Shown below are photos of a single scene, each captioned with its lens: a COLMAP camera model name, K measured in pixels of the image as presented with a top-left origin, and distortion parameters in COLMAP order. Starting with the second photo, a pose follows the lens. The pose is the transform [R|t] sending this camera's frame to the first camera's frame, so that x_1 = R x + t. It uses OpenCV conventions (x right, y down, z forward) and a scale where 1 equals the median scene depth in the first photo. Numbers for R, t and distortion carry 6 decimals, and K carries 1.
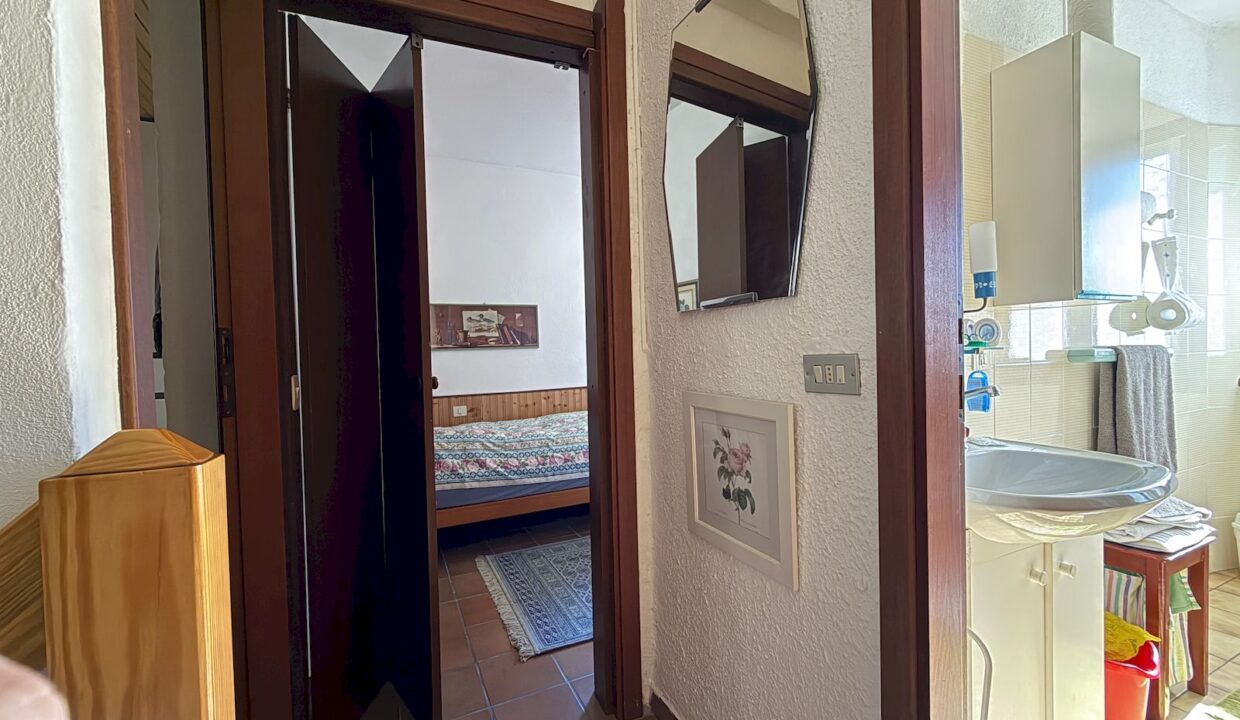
lens RADIAL K [[496.4, 0, 620.0], [0, 496.4, 360.0], [0, 0, 1]] dist [0.001436, 0.000094]
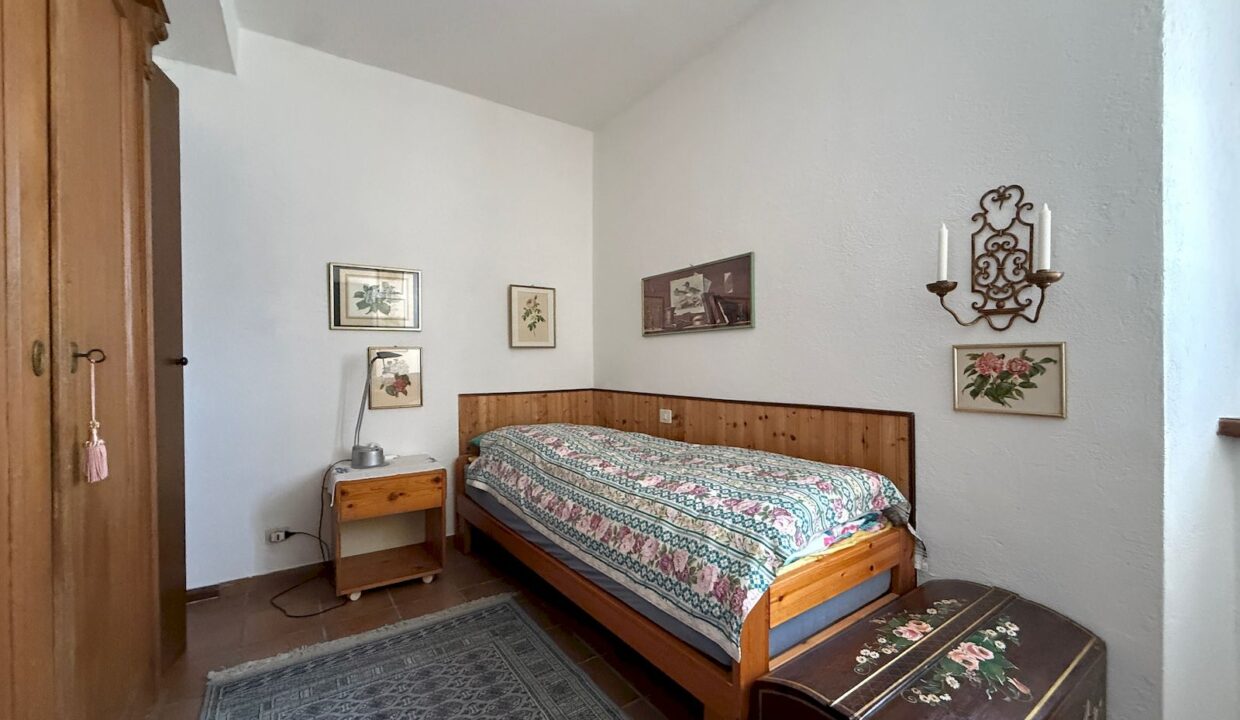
lens RADIAL K [[496.4, 0, 620.0], [0, 496.4, 360.0], [0, 0, 1]] dist [0.001436, 0.000094]
pose [[0.147200, 0.030133, -0.988648, 0.397130], [-0.006535, 0.999544, 0.029492, -0.003092], [0.989085, 0.002120, 0.147329, 0.802134]]
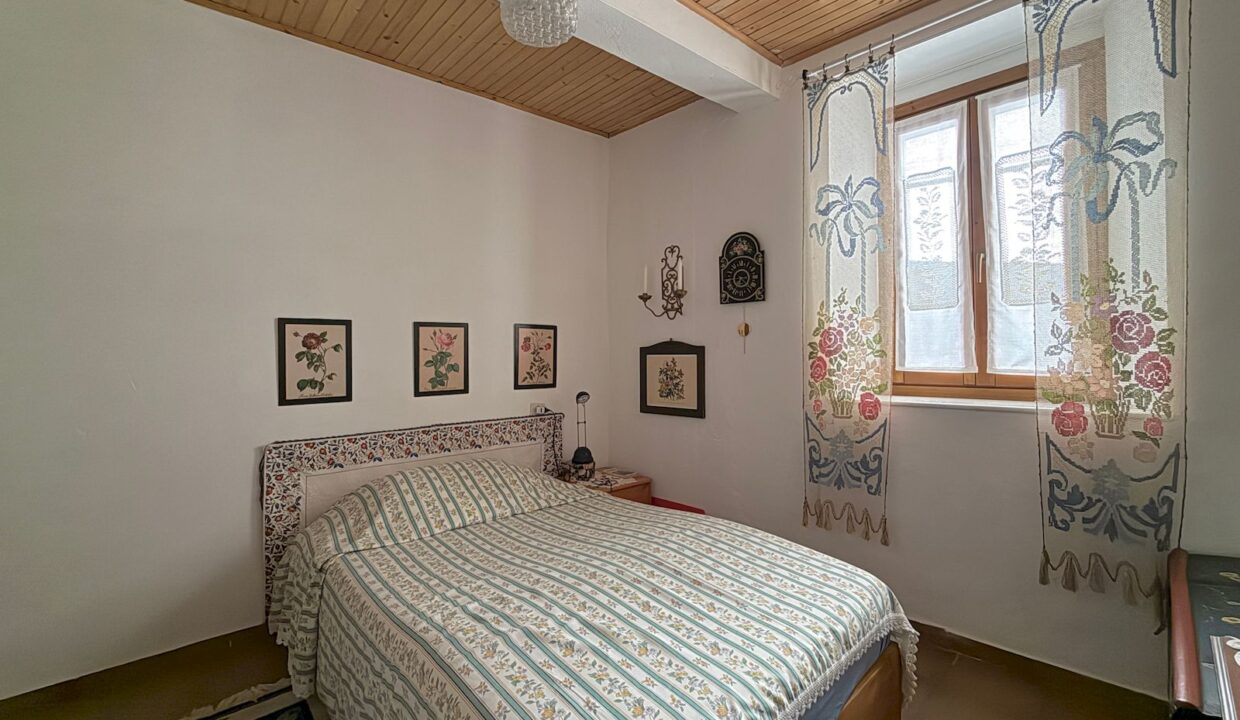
lens RADIAL K [[503.7, 0, 620.6], [0, 503.7, 346.6], [0, 0, 1]] dist [-0.001415, -0.000209]
pose [[0.293739, 0.015098, -0.955766, 0.773268], [-0.004614, 0.999886, 0.014377, 0.014970], [0.955874, 0.000187, 0.293776, 0.853708]]
